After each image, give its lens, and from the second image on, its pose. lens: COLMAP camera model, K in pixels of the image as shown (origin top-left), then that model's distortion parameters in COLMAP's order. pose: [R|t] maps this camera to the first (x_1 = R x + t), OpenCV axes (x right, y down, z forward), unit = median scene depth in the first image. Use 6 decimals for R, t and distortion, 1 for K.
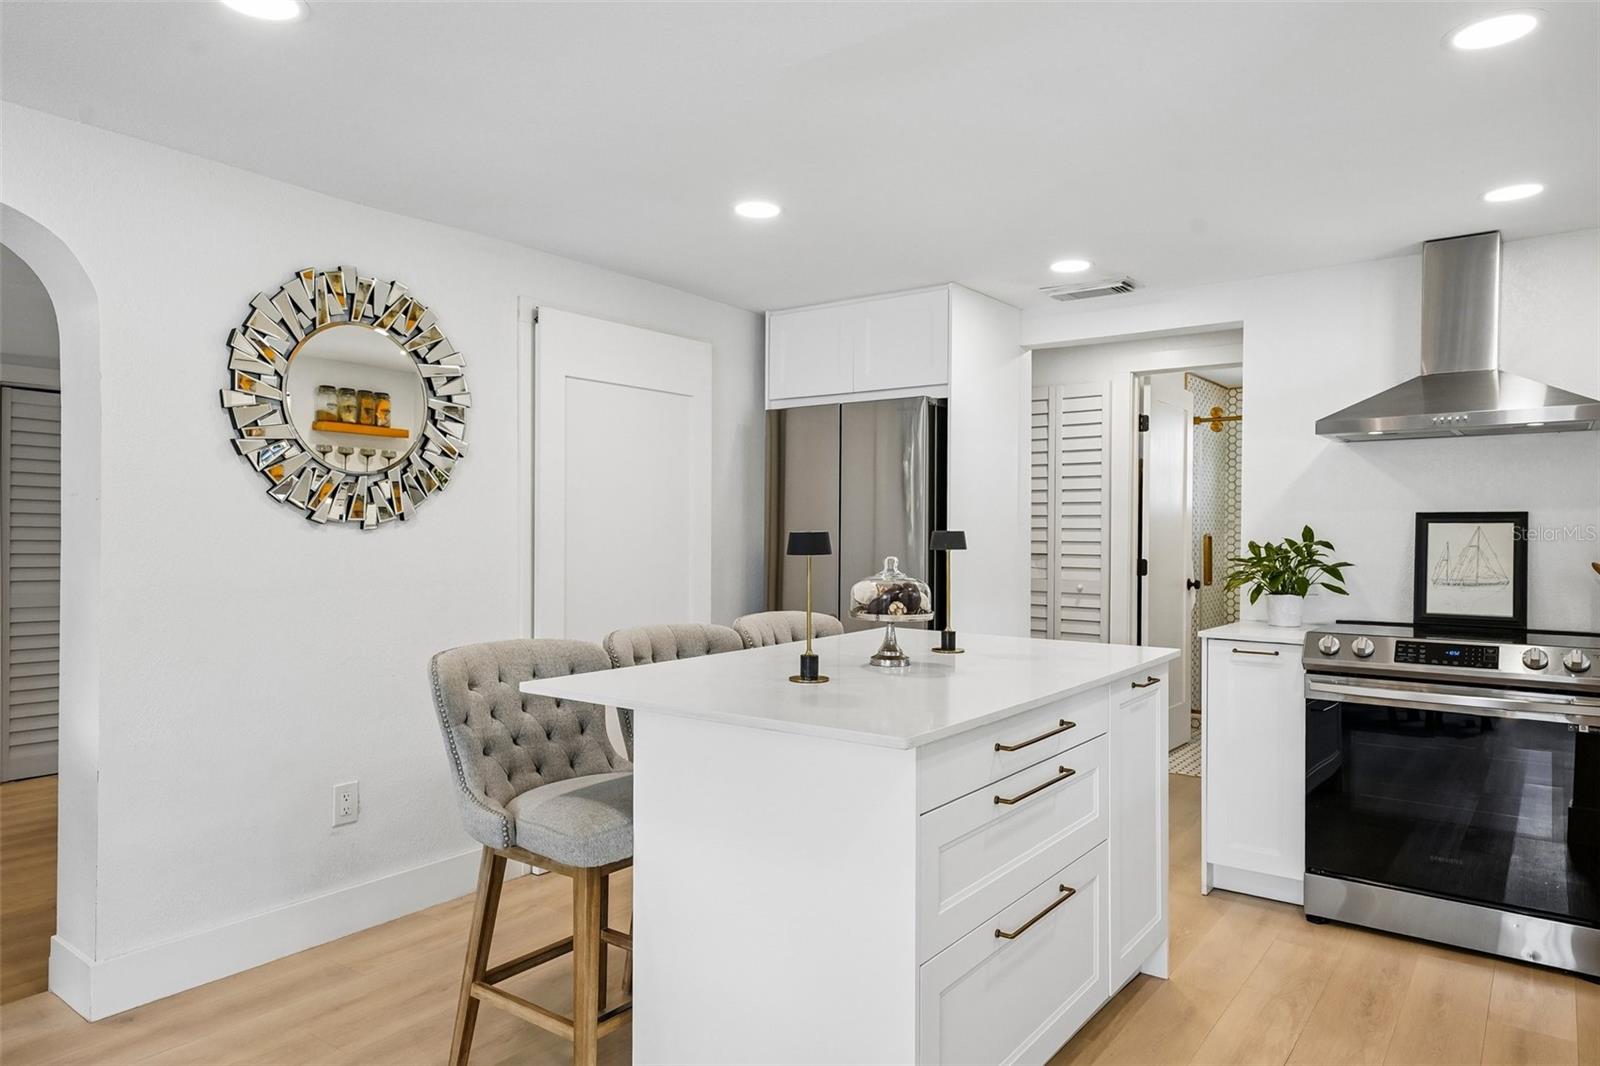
lens RADIAL K [[1022.7, 0, 794.0], [0, 1022.7, 533.9], [0, 0, 1]] dist [0.021707, 0.000482]
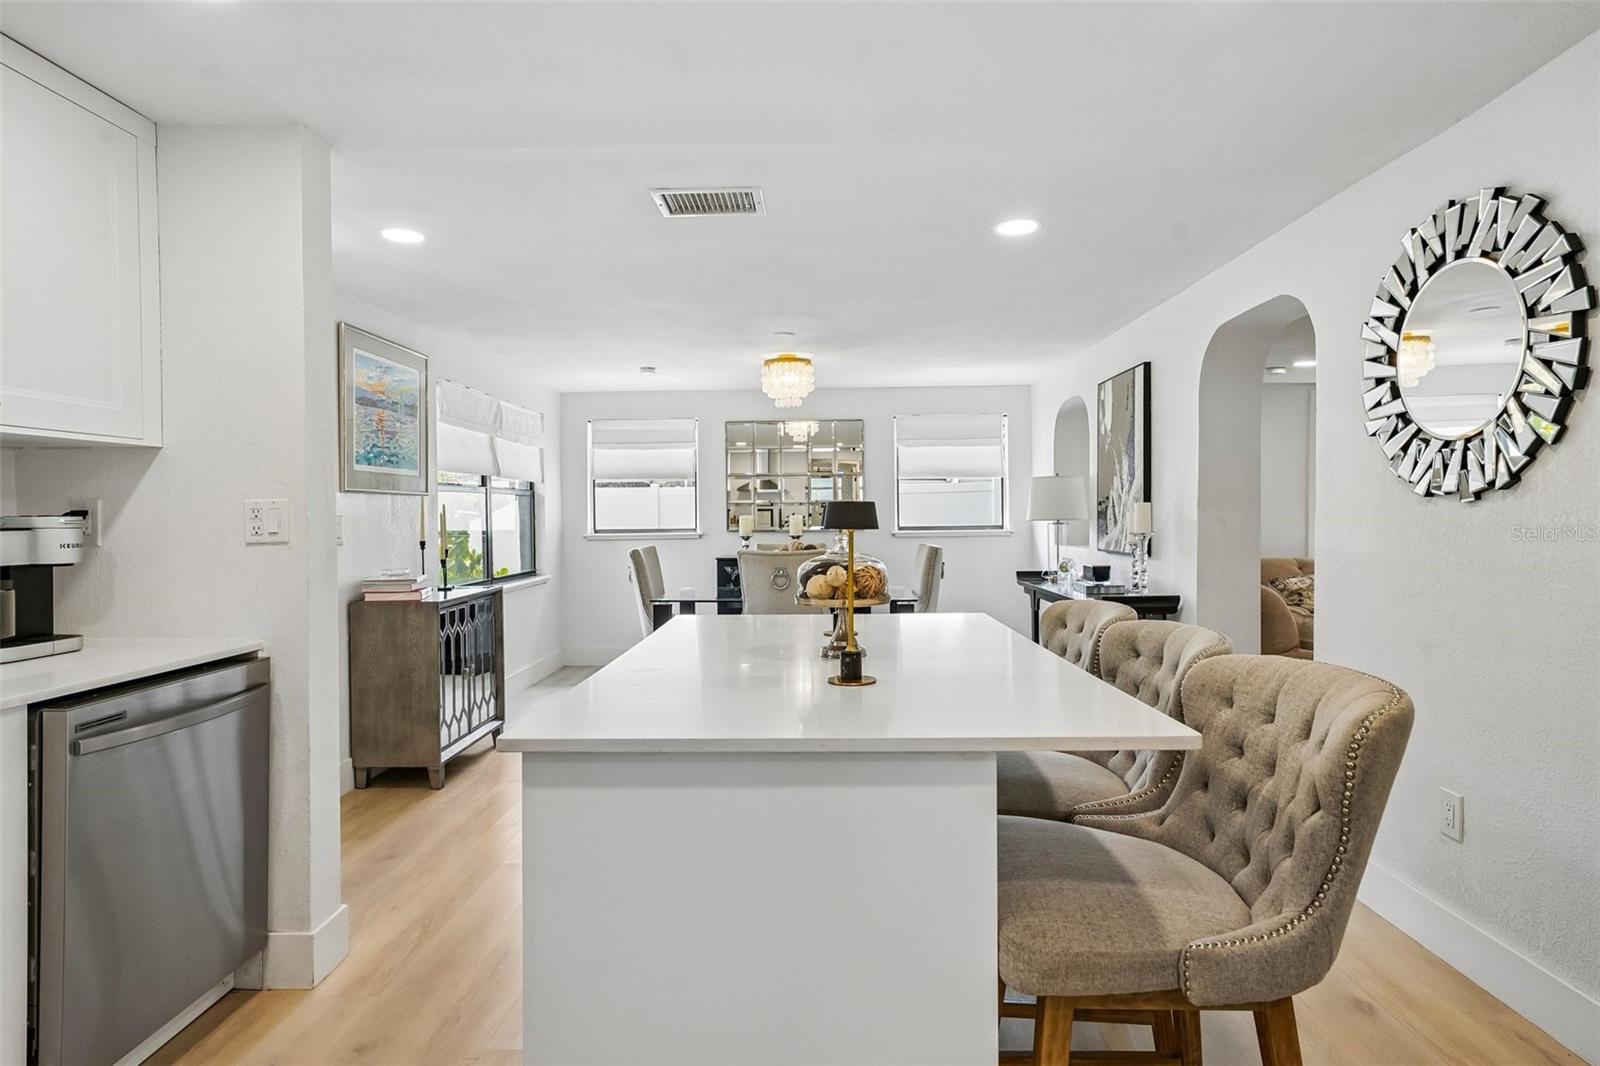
lens RADIAL K [[866.9, 0, 794.9], [0, 866.9, 526.2], [0, 0, 1]] dist [0.009966, 0.000785]
pose [[-0.821007, 0.008200, -0.570859, 0.408329], [0.001359, 0.999922, 0.012409, 0.004914], [0.570916, 0.009412, -0.820954, 1.177064]]
